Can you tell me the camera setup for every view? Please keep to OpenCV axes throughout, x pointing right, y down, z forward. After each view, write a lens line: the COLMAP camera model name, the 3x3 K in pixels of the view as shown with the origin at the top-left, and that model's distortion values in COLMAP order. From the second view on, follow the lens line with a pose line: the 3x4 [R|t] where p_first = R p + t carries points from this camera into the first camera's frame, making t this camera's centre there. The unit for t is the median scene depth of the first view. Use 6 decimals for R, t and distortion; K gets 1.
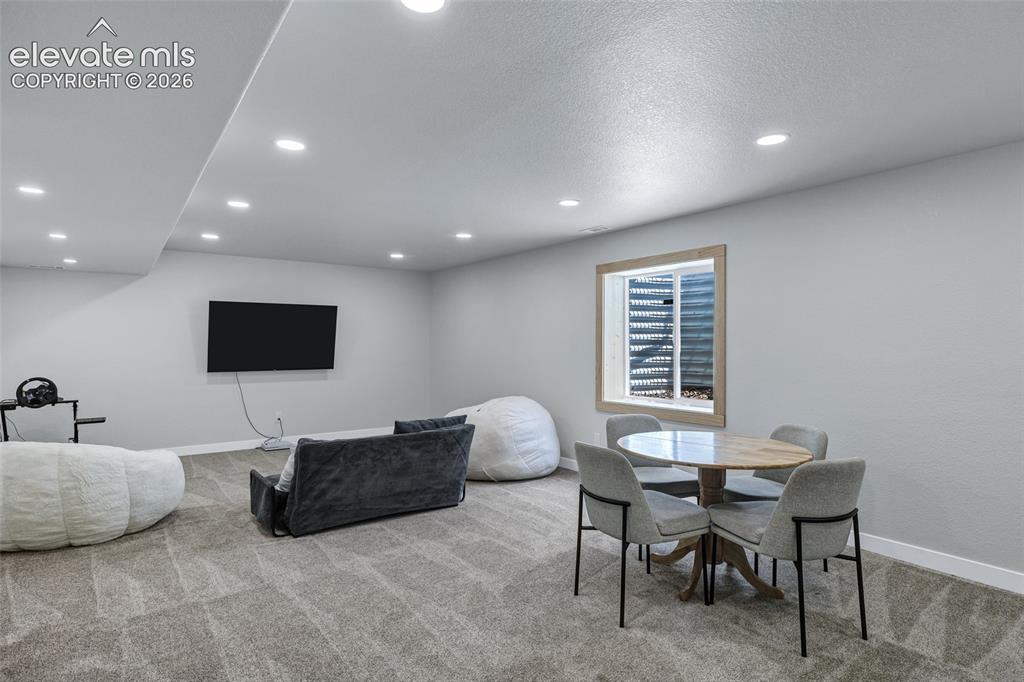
lens RADIAL K [[588.5, 0, 515.3], [0, 588.5, 337.1], [0, 0, 1]] dist [0.030812, 0.000157]
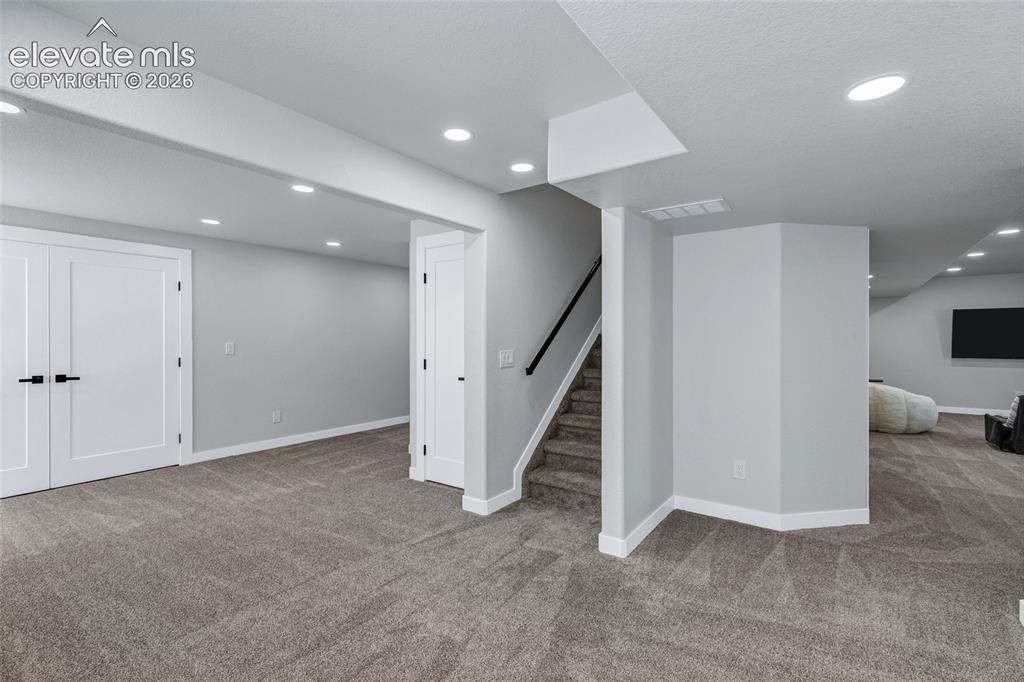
lens RADIAL K [[473.8, 0, 516.5], [0, 473.8, 337.6], [0, 0, 1]] dist [0.002480, -0.001327]
pose [[0.347630, 0.000150, -0.937632, 0.368959], [-0.001514, 0.999999, -0.000402, 0.015507], [0.937631, 0.001559, 0.347630, -0.741740]]
